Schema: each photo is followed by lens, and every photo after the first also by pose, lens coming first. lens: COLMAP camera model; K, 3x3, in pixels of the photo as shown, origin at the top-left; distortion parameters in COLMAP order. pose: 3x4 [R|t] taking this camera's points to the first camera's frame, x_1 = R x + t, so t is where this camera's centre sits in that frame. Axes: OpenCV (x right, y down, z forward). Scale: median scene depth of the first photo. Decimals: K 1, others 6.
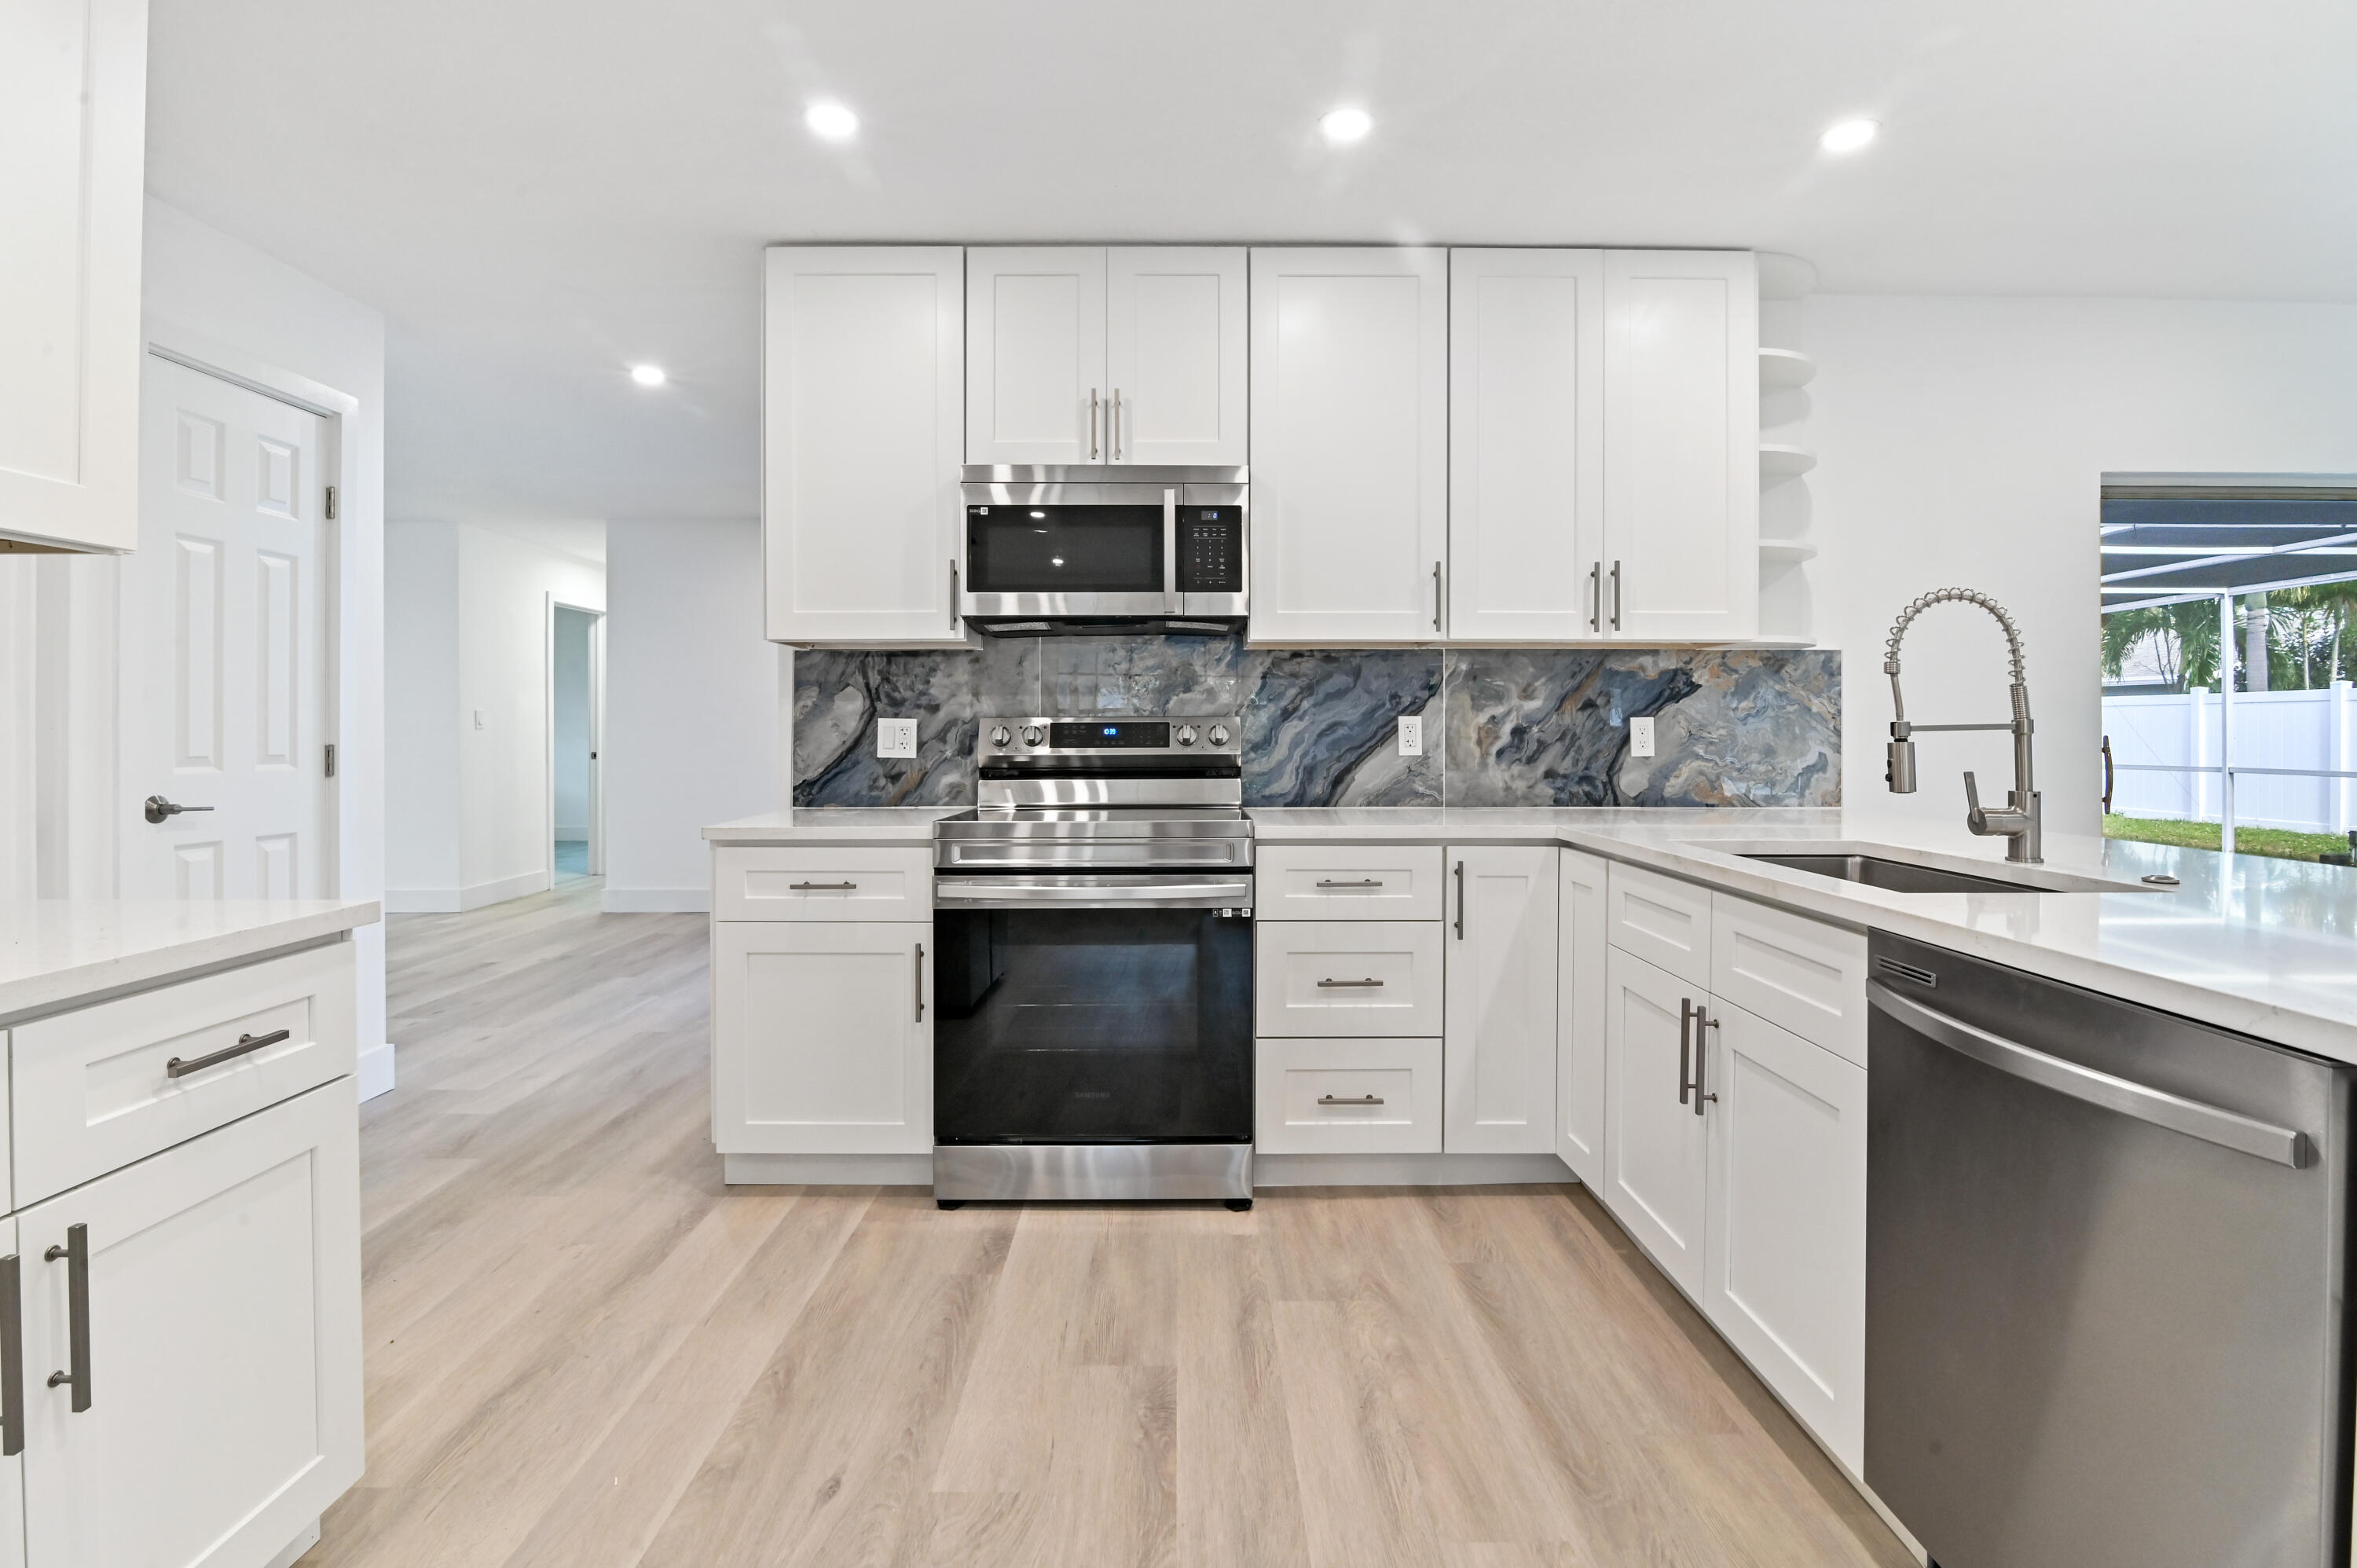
lens RADIAL K [[1097.0, 0, 1183.4], [0, 1097.0, 729.8], [0, 0, 1]] dist [-0.011647, -0.001460]
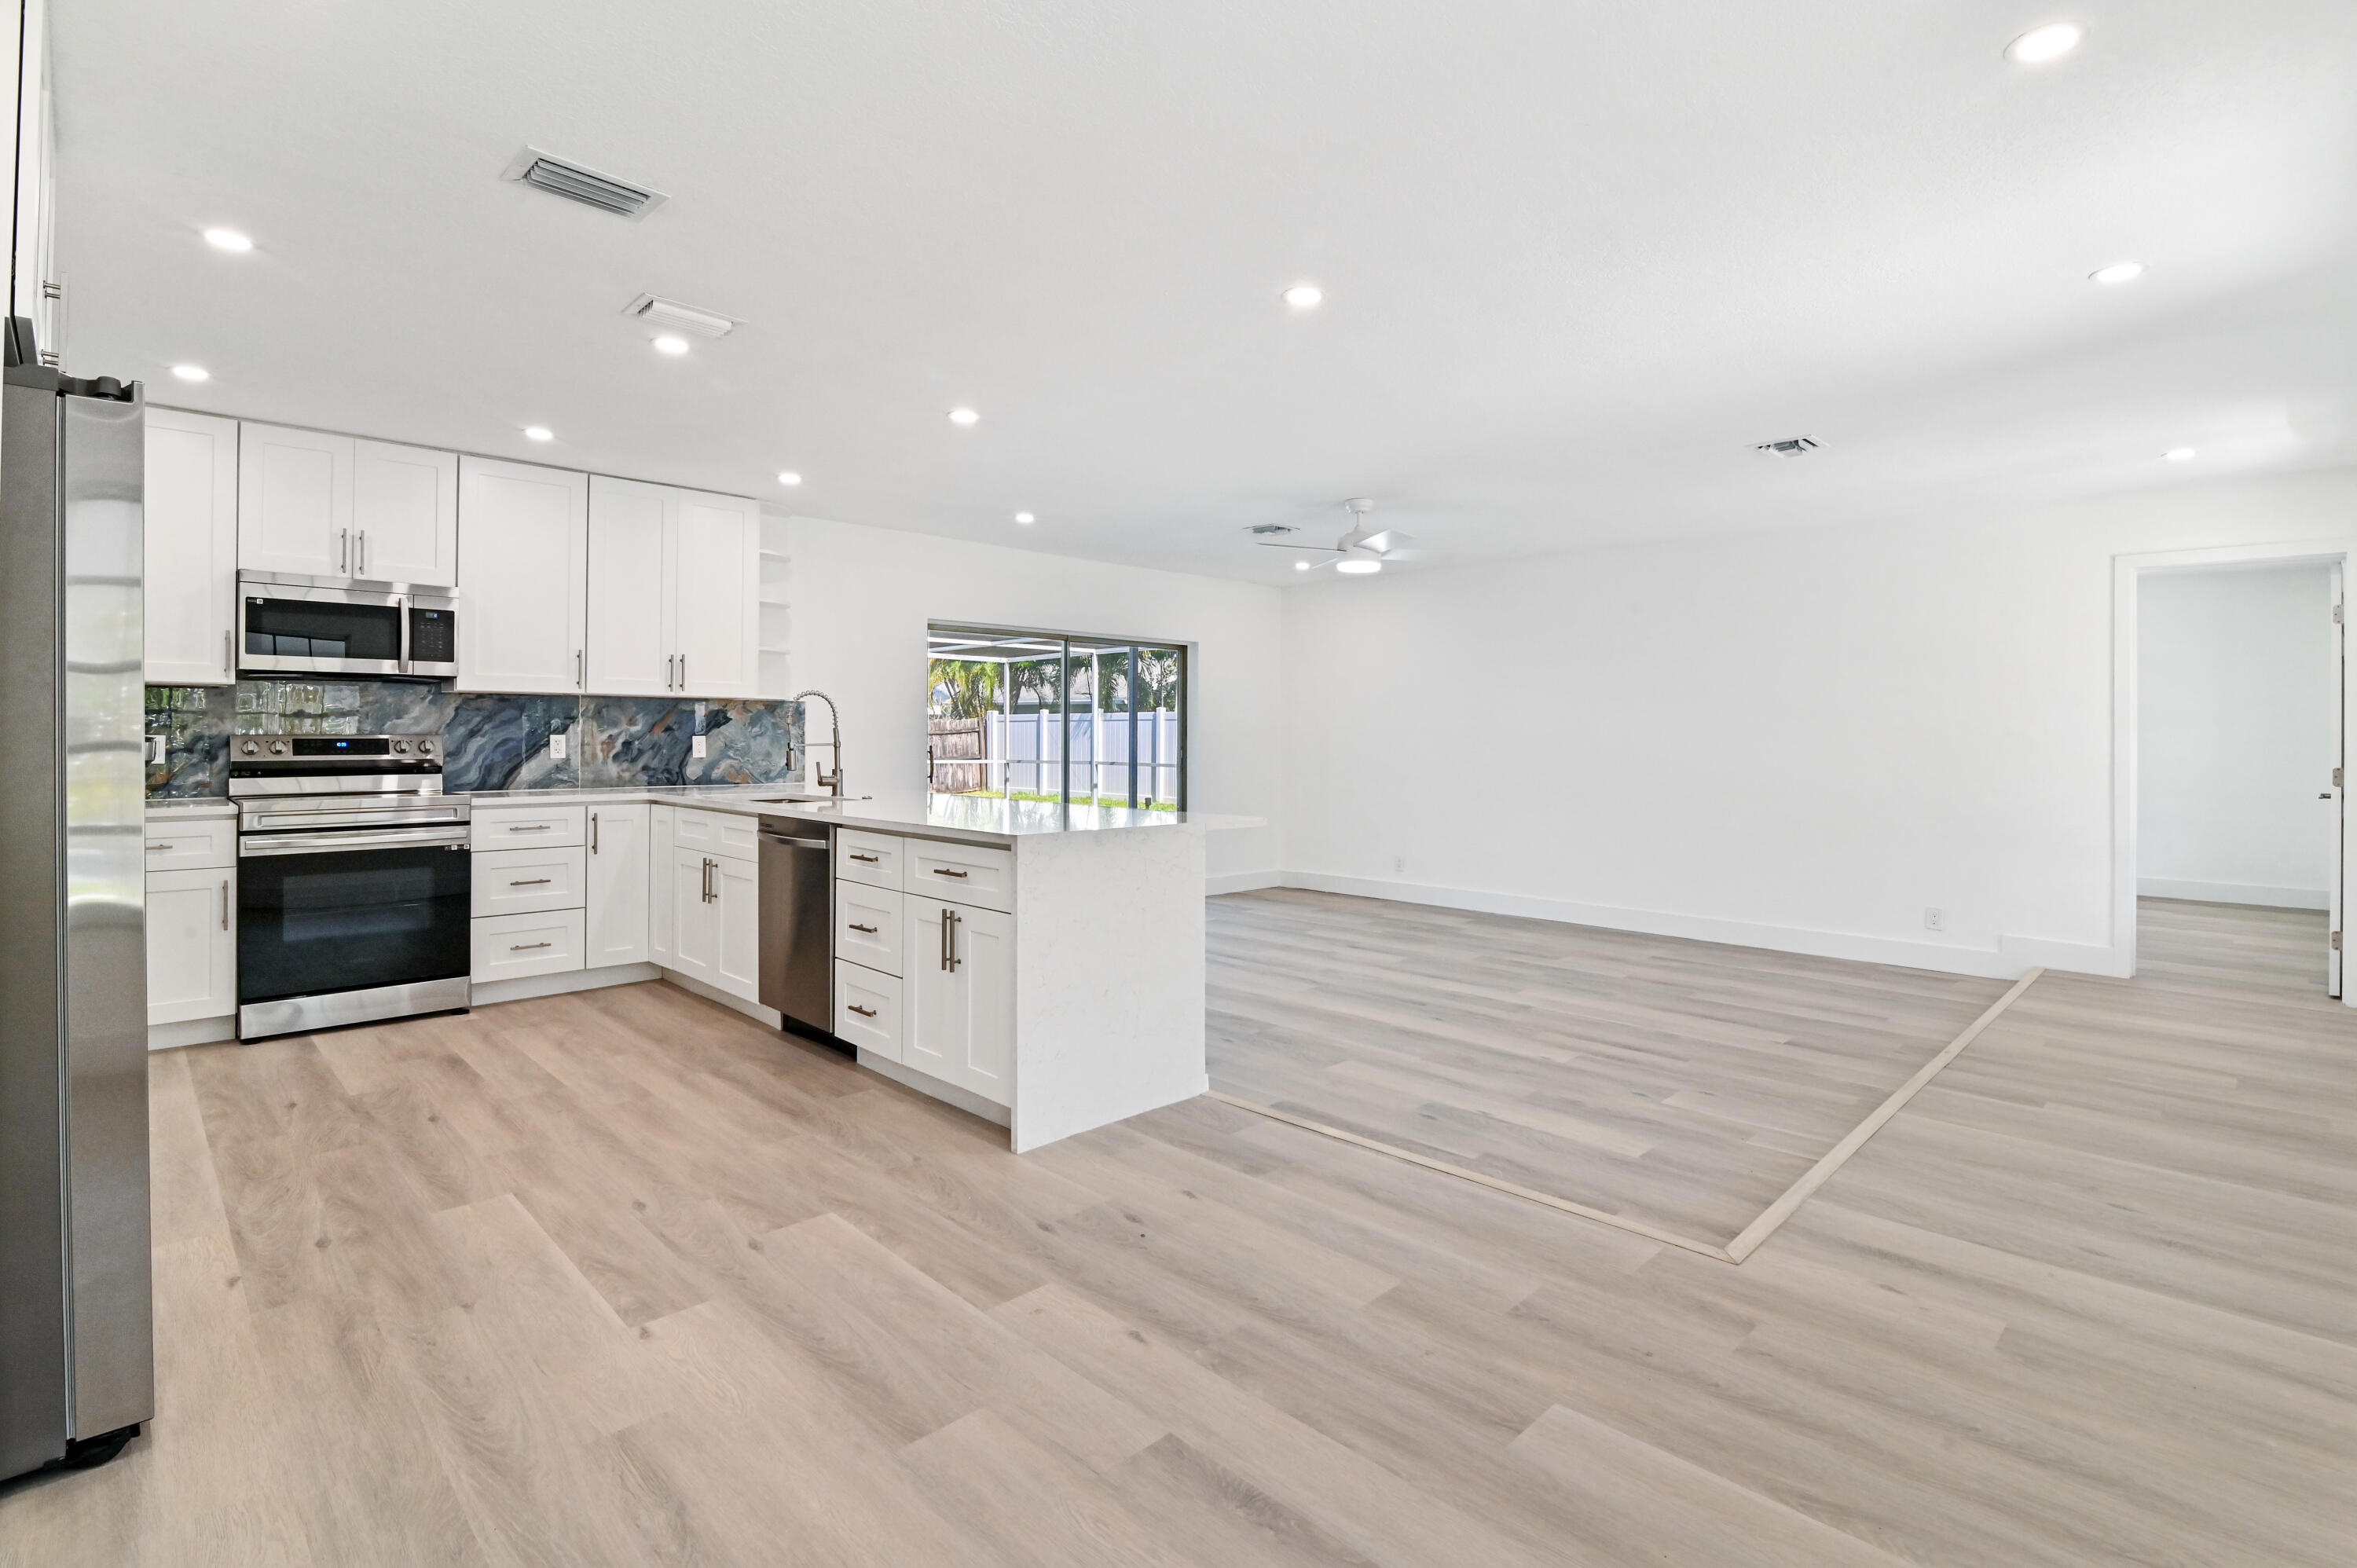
lens RADIAL K [[1097.0, 0, 1187.2], [0, 1097.0, 732.8], [0, 0, 1]] dist [-0.011647, -0.001460]
pose [[0.709689, 0.005900, 0.704490, -0.297310], [-0.005943, 0.999979, -0.002388, -0.017876], [-0.704490, -0.002492, 0.709710, -0.894111]]
